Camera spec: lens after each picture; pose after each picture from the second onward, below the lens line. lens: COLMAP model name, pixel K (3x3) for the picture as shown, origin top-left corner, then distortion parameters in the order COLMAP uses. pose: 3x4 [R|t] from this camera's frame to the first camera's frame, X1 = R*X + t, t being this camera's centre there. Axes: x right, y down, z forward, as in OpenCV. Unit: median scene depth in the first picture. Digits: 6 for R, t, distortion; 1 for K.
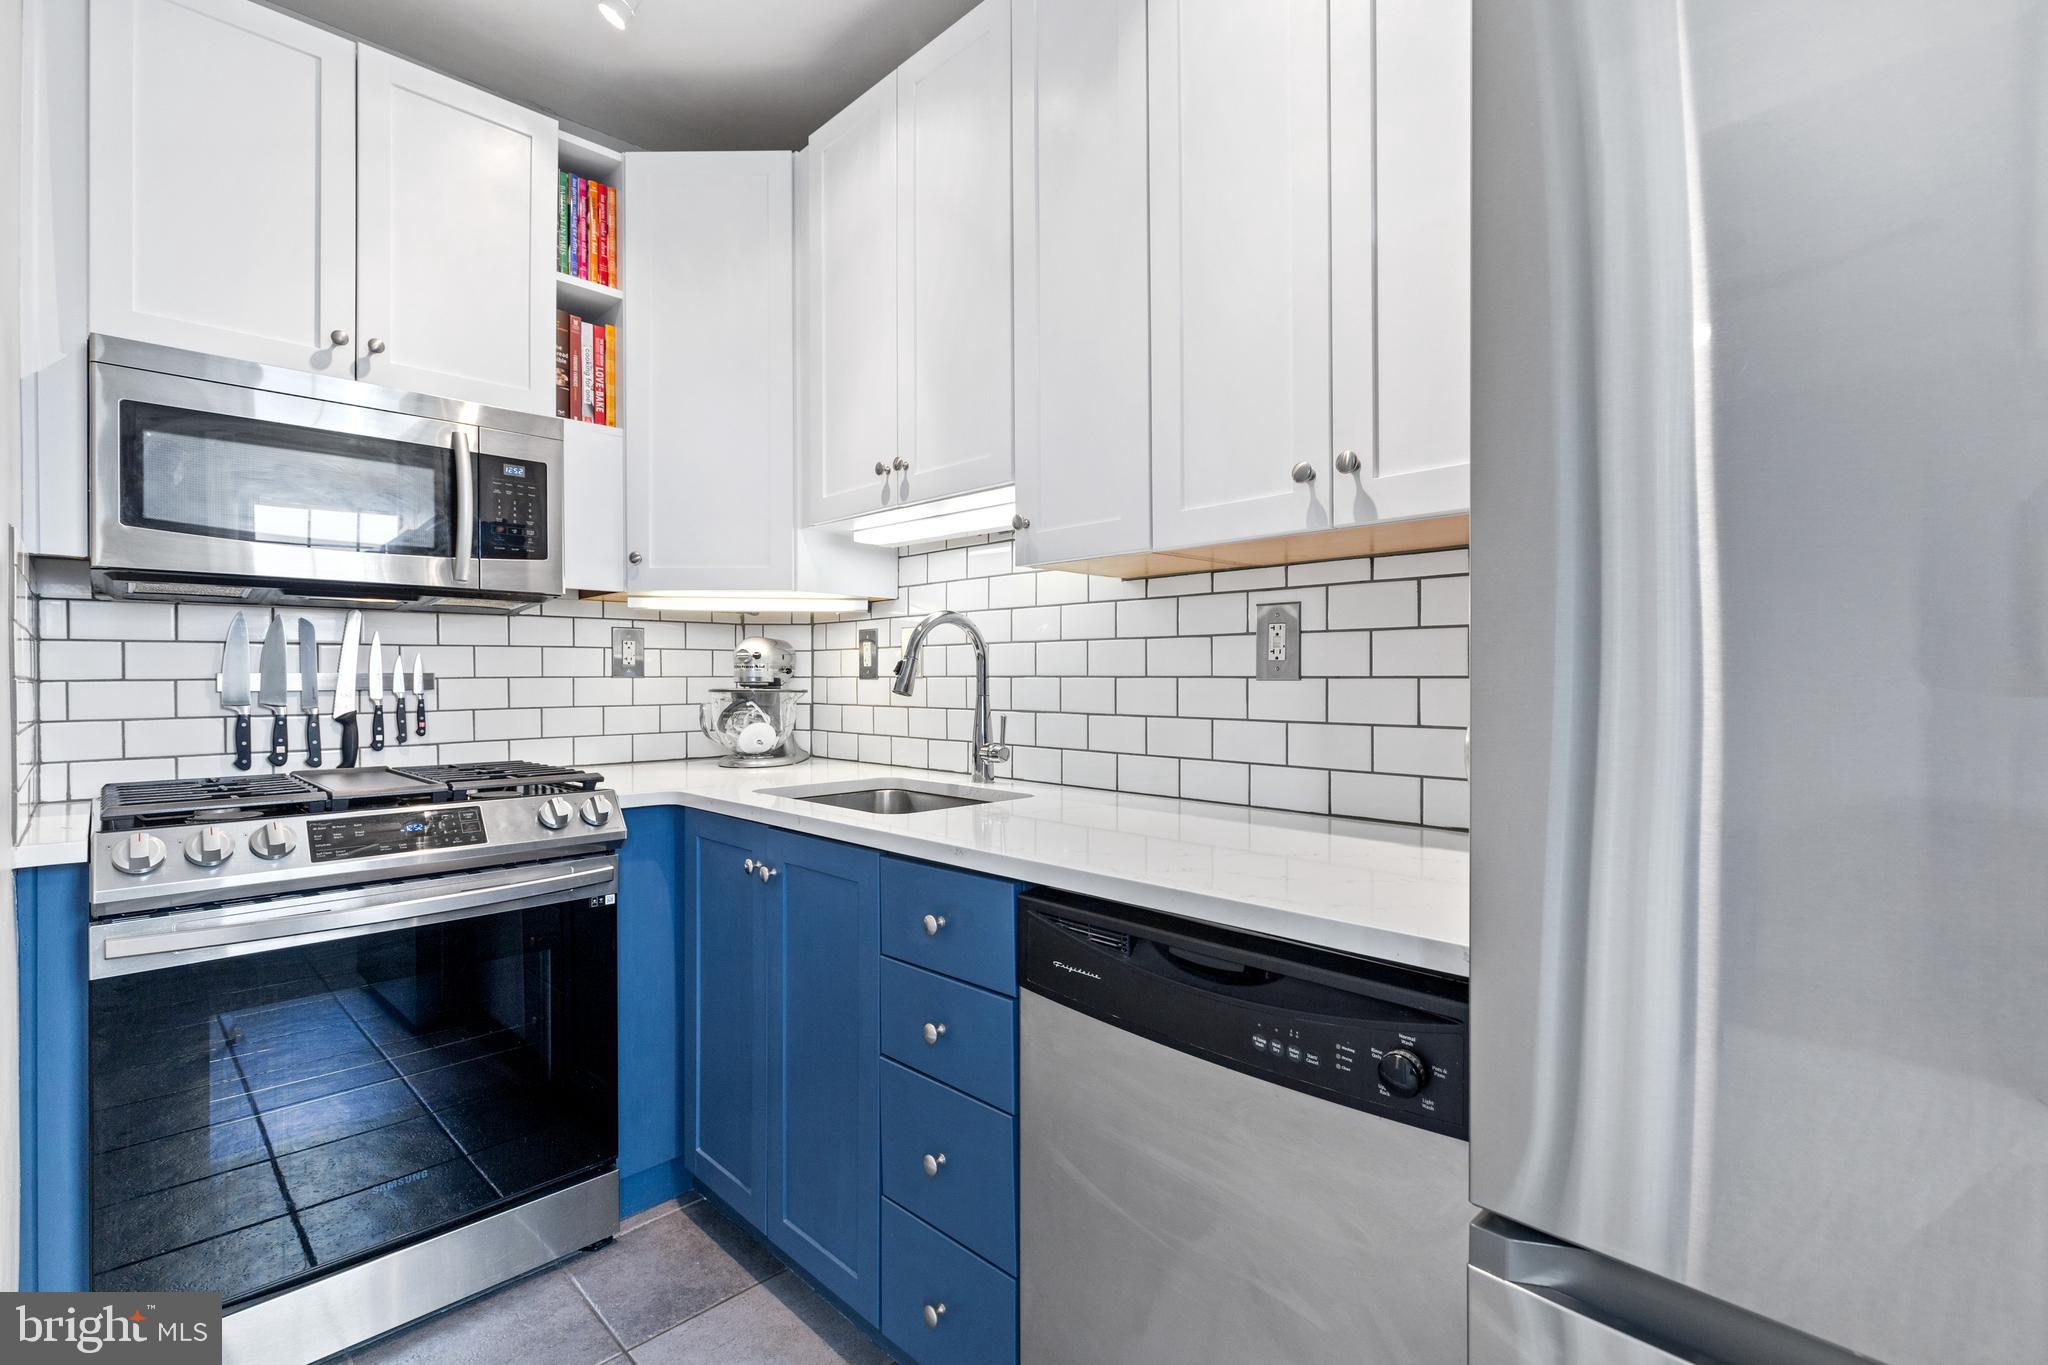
lens RADIAL K [[919.4, 0, 1017.0], [0, 919.4, 681.9], [0, 0, 1]] dist [0.000480, 0.000752]
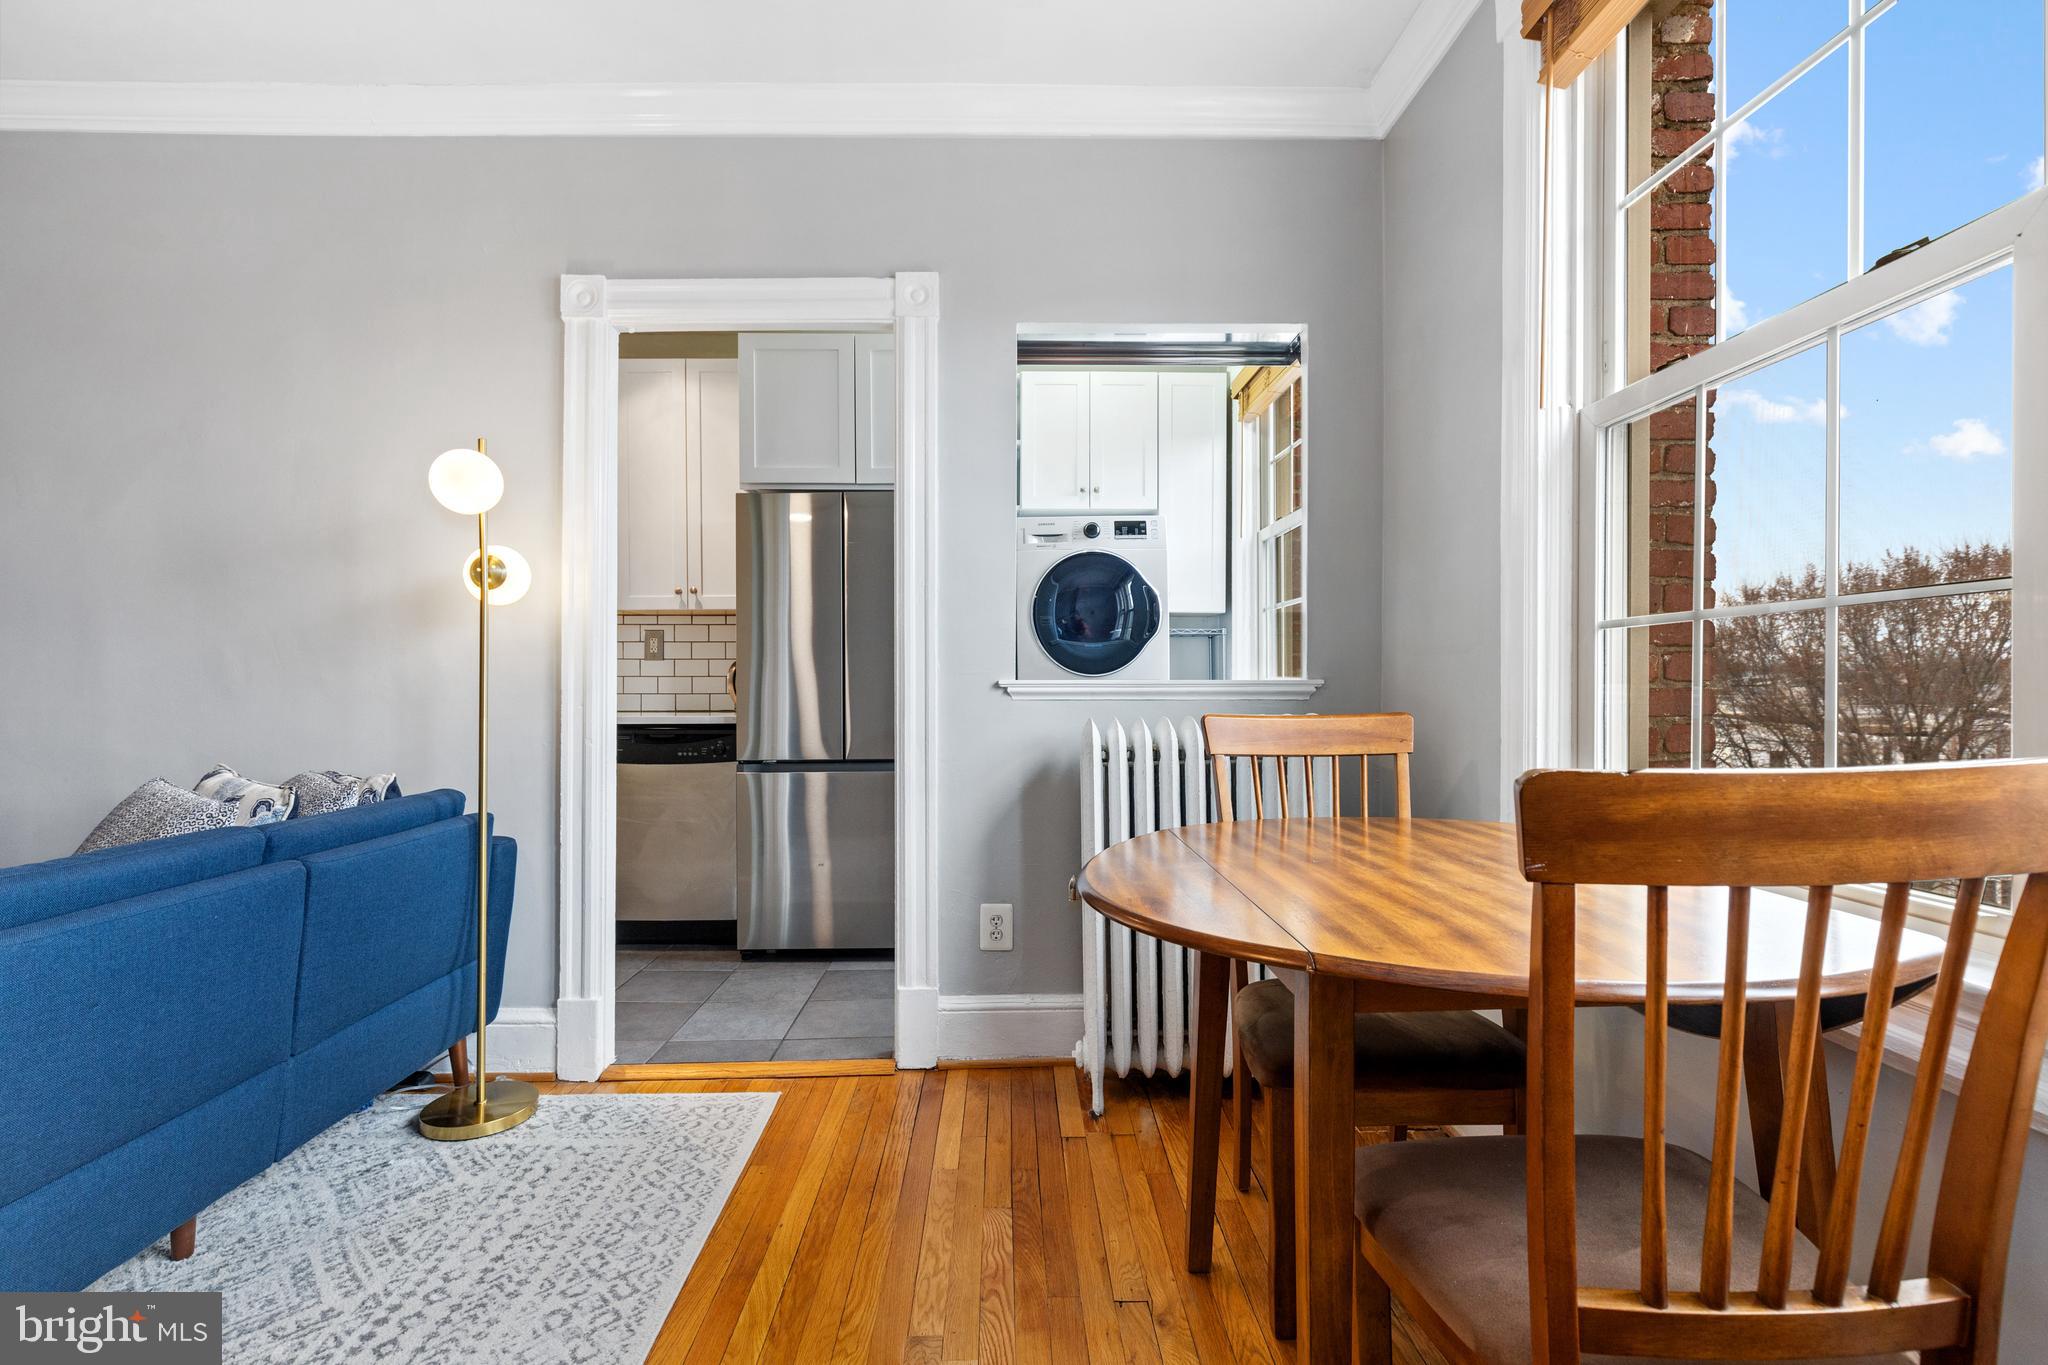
lens RADIAL K [[919.4, 0, 1017.0], [0, 919.4, 681.9], [0, 0, 1]] dist [0.000480, 0.000752]
pose [[0.690018, -0.001991, 0.723790, -0.940422], [0.007013, 0.999968, -0.003934, 0.081499], [-0.723759, 0.007790, 0.690009, -1.613074]]
